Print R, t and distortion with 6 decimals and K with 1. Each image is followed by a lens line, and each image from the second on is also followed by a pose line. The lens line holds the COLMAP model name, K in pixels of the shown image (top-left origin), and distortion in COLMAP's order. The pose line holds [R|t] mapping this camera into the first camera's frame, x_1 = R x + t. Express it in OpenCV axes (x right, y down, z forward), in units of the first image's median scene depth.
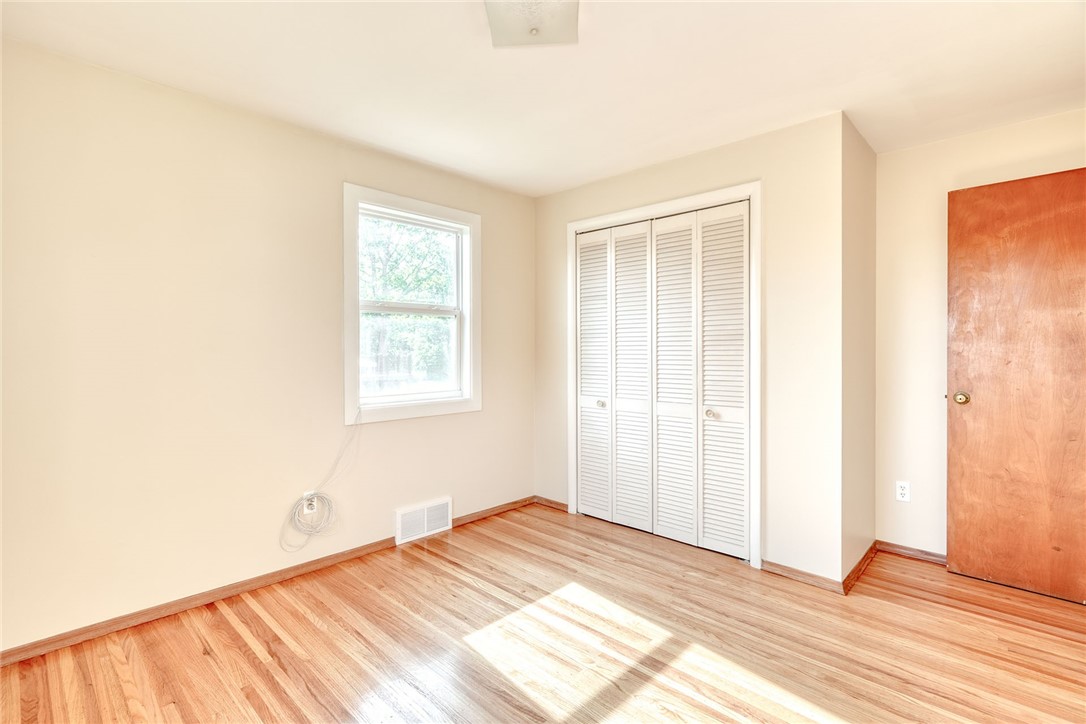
lens RADIAL K [[501.7, 0, 538.3], [0, 501.7, 355.4], [0, 0, 1]] dist [-0.003063, 0.000962]
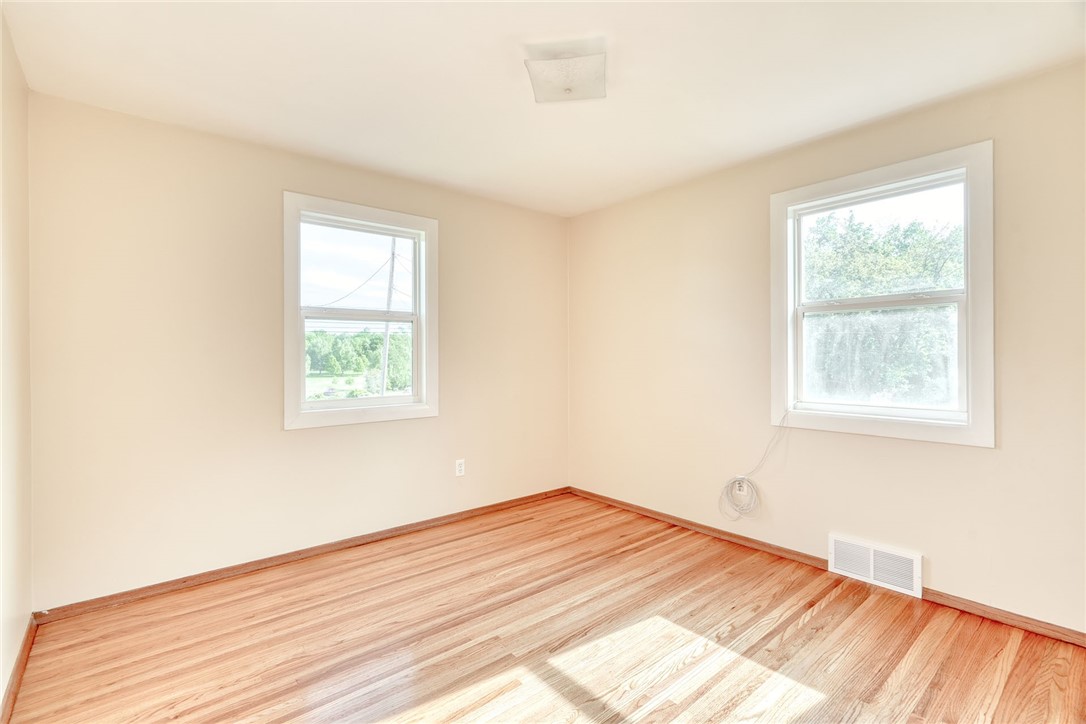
lens RADIAL K [[501.7, 0, 538.3], [0, 501.7, 355.4], [0, 0, 1]] dist [-0.003063, 0.000962]
pose [[-0.105553, 0.001348, -0.994413, 0.819572], [-0.003761, 0.999991, 0.001755, -0.007576], [0.994407, 0.003926, -0.105547, 0.715437]]
